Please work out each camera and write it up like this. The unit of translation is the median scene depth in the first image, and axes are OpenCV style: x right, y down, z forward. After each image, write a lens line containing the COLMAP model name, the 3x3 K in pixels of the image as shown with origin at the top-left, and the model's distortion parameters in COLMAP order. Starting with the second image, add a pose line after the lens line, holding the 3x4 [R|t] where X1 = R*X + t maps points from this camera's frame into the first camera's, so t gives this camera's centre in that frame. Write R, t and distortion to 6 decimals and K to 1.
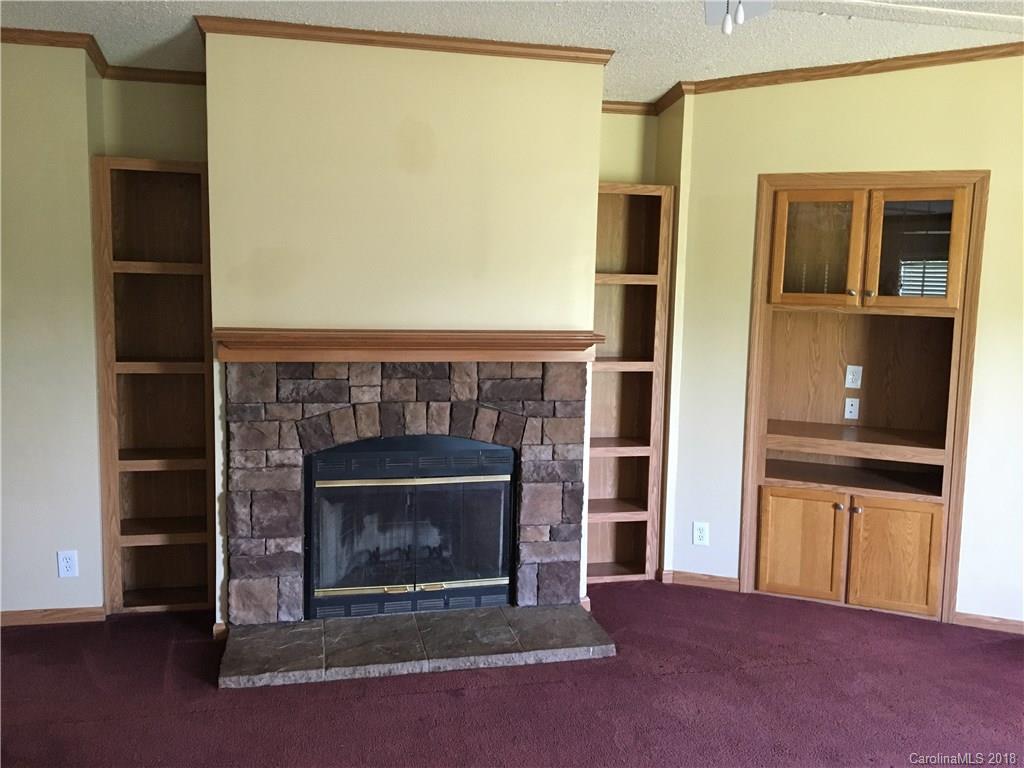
lens RADIAL K [[861.7, 0, 504.0], [0, 861.7, 376.6], [0, 0, 1]] dist [0.083970, -0.122106]
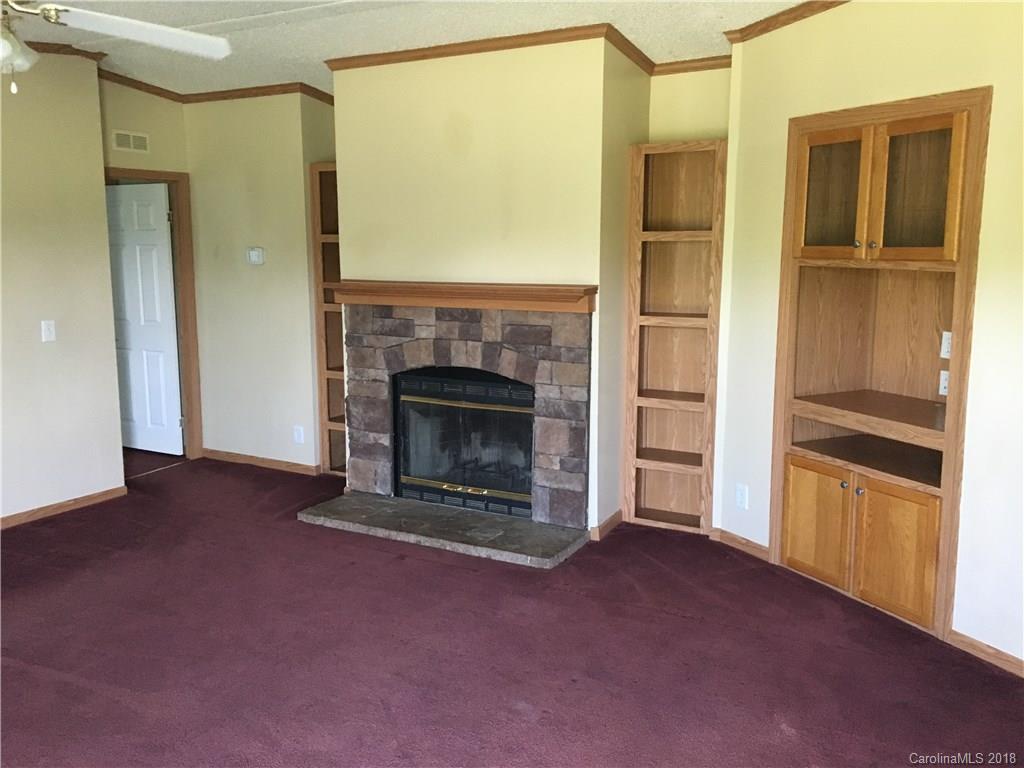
lens RADIAL K [[861.7, 0, 504.0], [0, 861.7, 376.6], [0, 0, 1]] dist [0.083970, -0.122106]
pose [[0.743854, 0.078738, -0.663688, 0.762985], [-0.055537, 0.996884, 0.056022, 0.008029], [0.666031, -0.004813, 0.745909, 0.106511]]
